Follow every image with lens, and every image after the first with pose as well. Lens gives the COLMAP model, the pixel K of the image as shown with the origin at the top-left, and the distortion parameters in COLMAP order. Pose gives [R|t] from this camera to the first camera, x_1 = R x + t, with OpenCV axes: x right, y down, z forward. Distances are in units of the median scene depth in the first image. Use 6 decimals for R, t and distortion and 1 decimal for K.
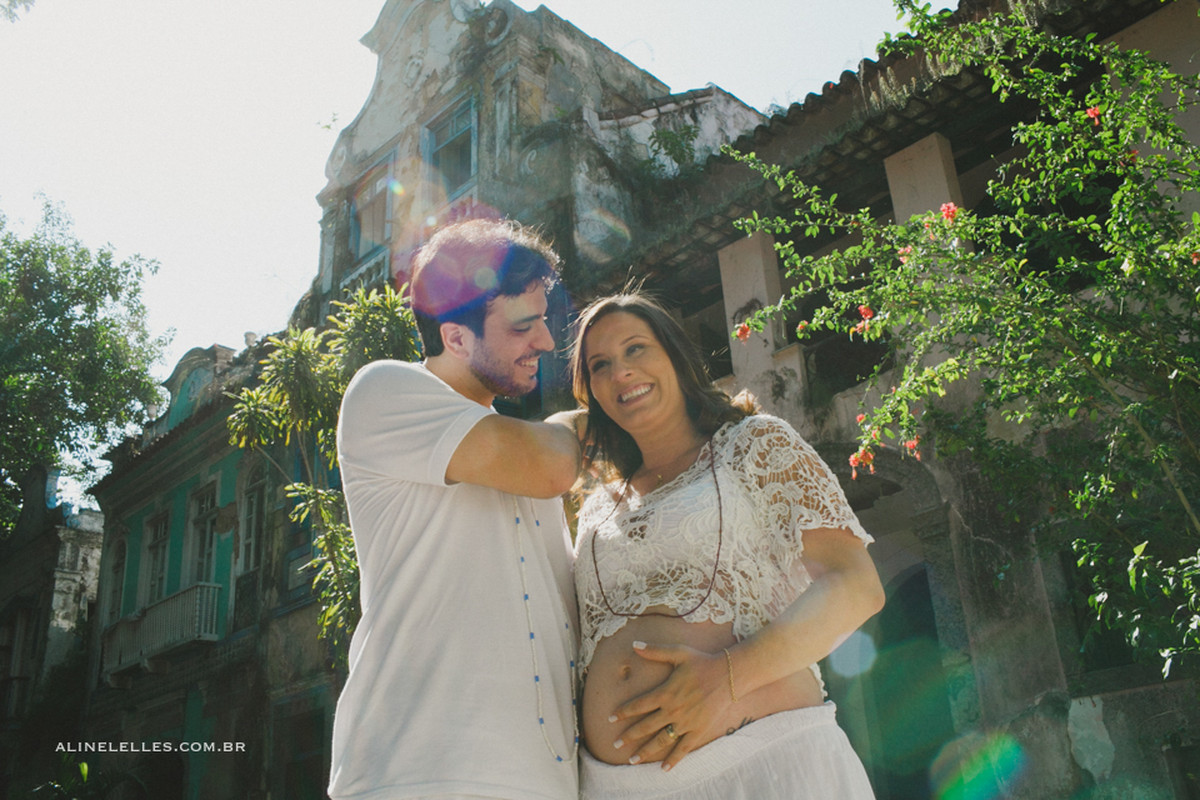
lens RADIAL K [[1174.7, 0, 600.0], [0, 1174.7, 400.0], [0, 0, 1]] dist [-0.099089, 0.139850]
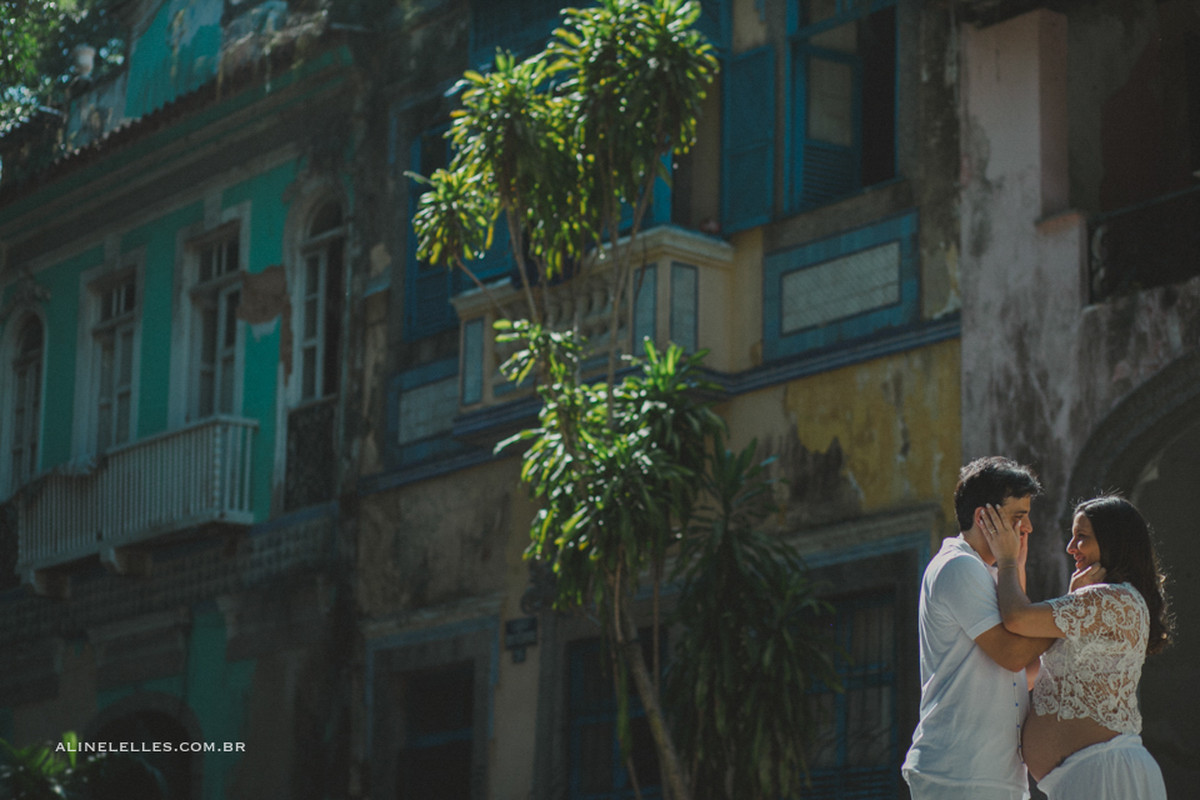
lens RADIAL K [[2953.9, 0, 600.0], [0, 2953.9, 400.0], [0, 0, 1]] dist [-0.073438, -0.623221]
pose [[0.992432, 0.056399, -0.109076, -0.021356], [-0.037230, 0.984671, 0.170400, -0.090600], [0.117014, -0.165049, 0.979319, -0.320835]]
